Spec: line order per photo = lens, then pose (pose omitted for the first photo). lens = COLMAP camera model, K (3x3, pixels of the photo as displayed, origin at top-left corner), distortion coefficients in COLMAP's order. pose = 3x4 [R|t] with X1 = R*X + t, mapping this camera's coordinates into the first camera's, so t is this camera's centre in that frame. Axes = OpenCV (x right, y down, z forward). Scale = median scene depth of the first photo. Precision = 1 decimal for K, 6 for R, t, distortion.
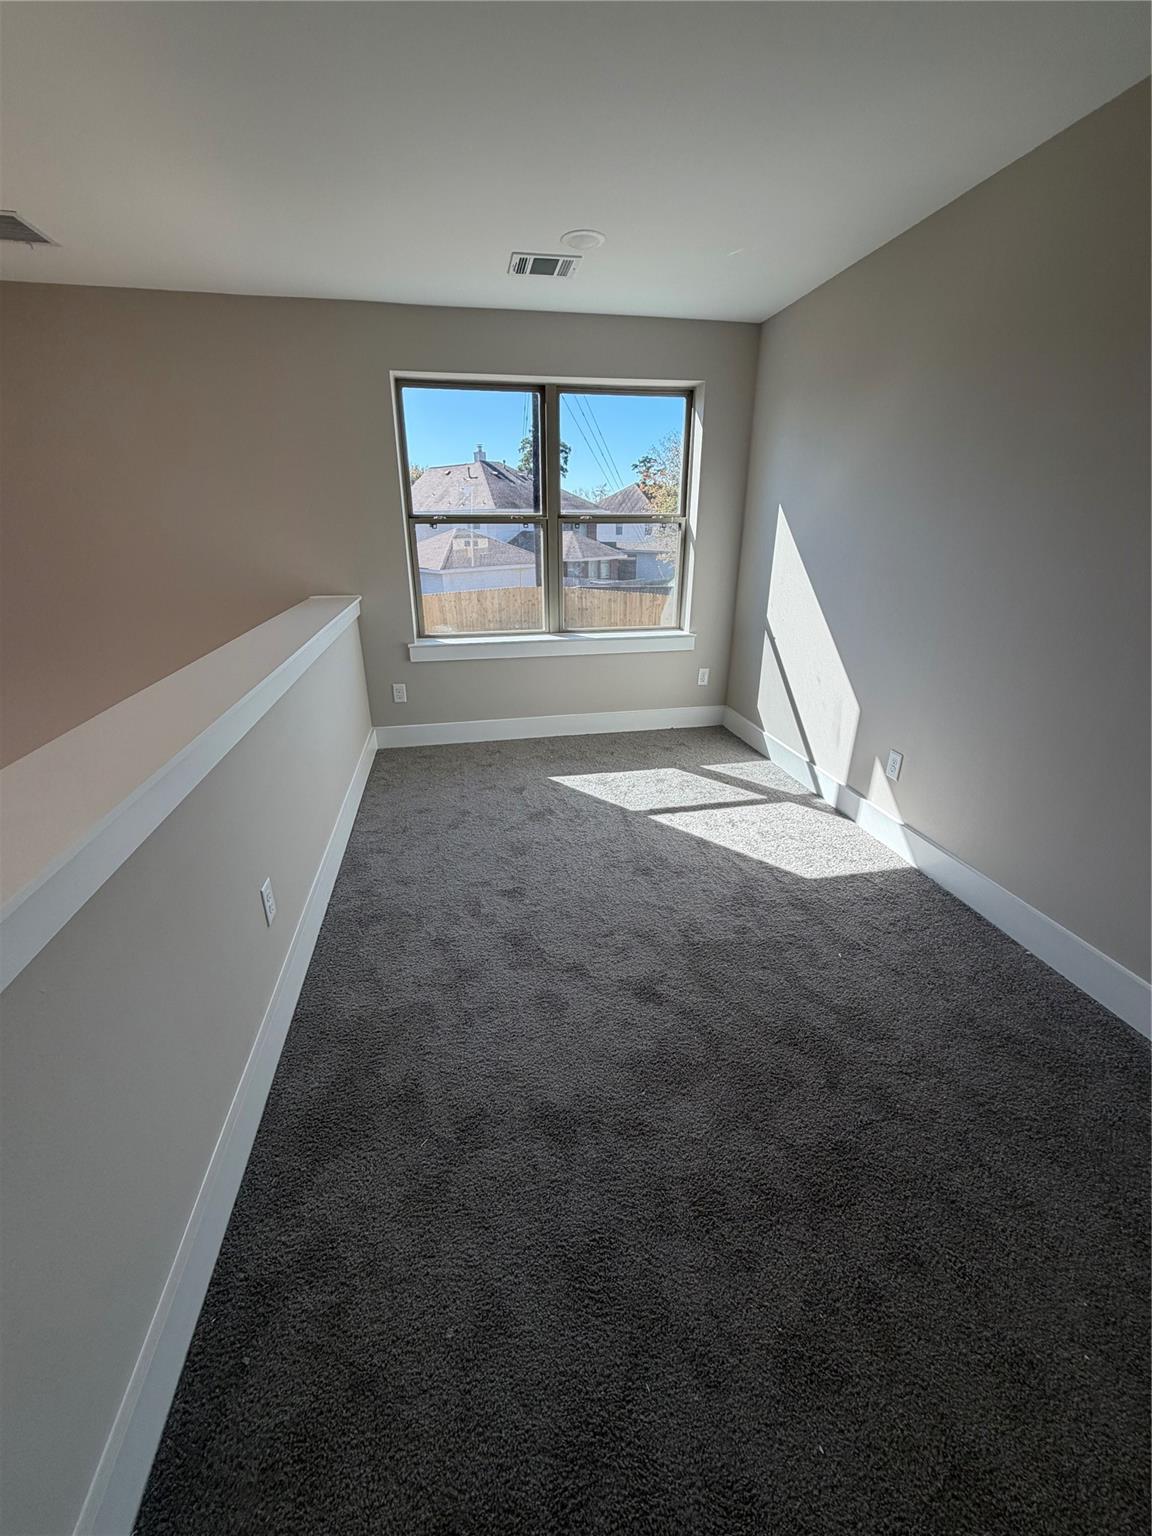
lens RADIAL K [[616.9, 0, 591.5], [0, 616.9, 773.7], [0, 0, 1]] dist [-0.000713, -0.000787]
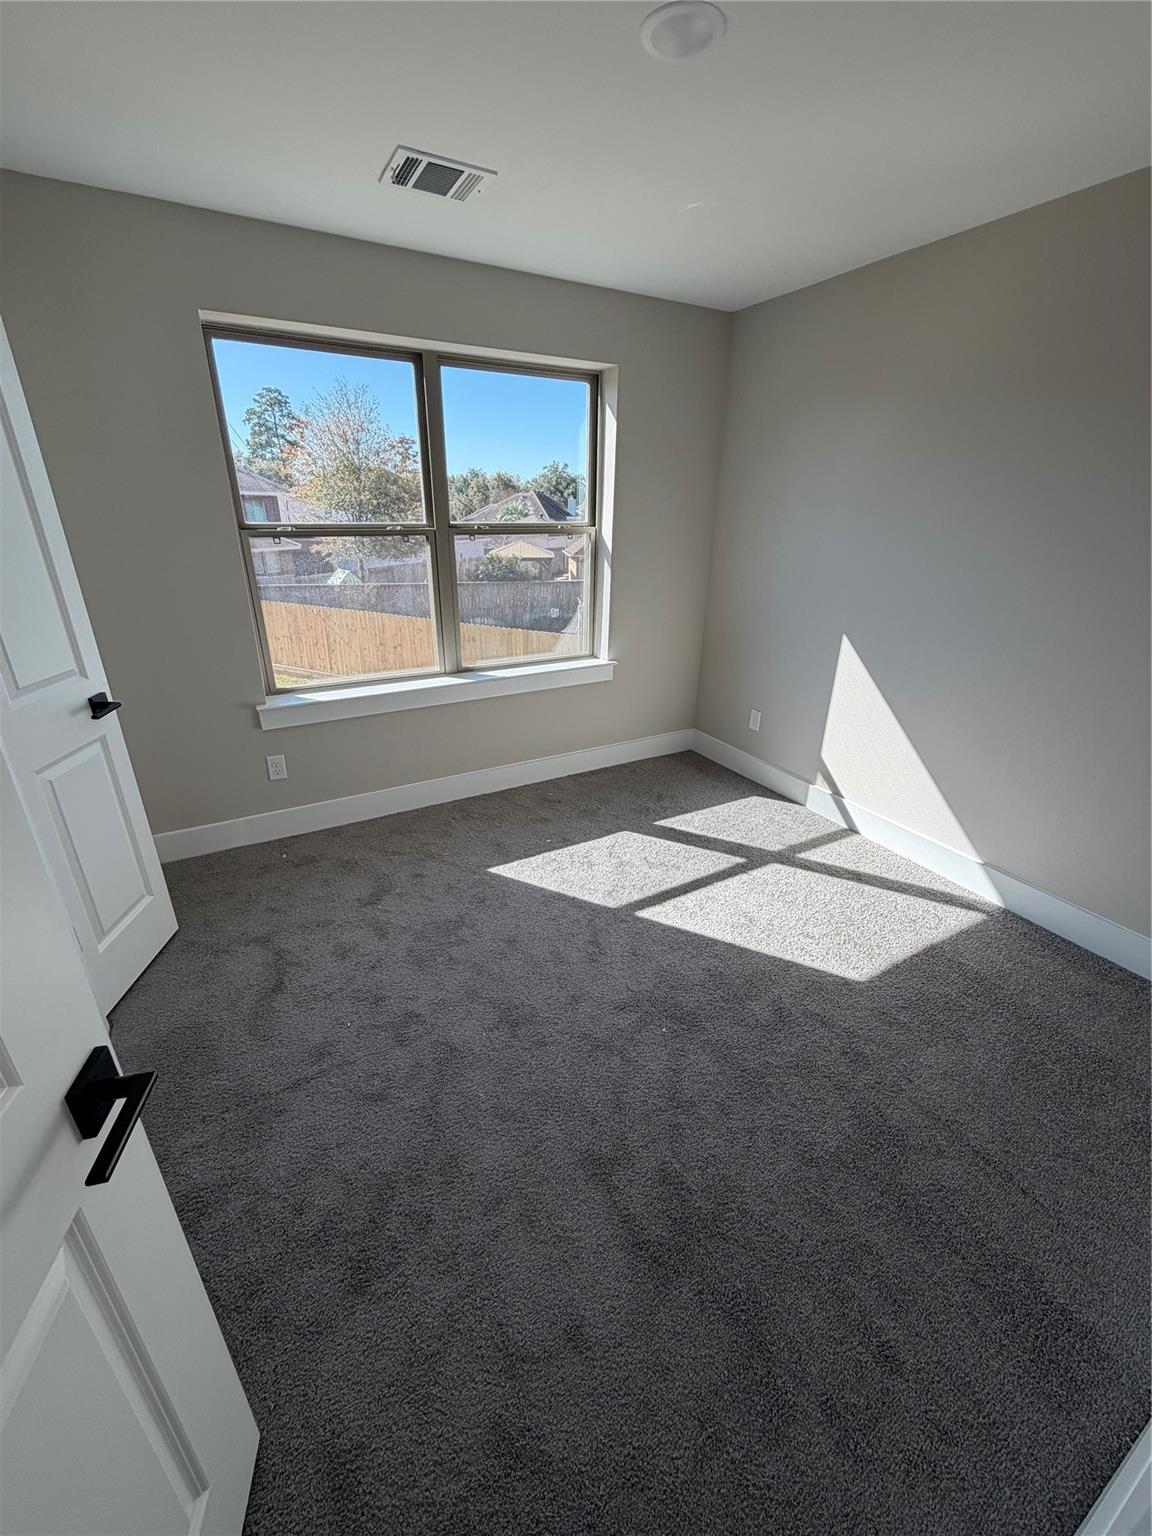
lens RADIAL K [[616.9, 0, 592.0], [0, 616.9, 777.3], [0, 0, 1]] dist [-0.000713, -0.000787]
pose [[0.954665, -0.106239, 0.278079, -0.139350], [0.101483, 0.994339, 0.031484, -0.115746], [-0.279850, -0.001836, 0.960042, 0.215255]]
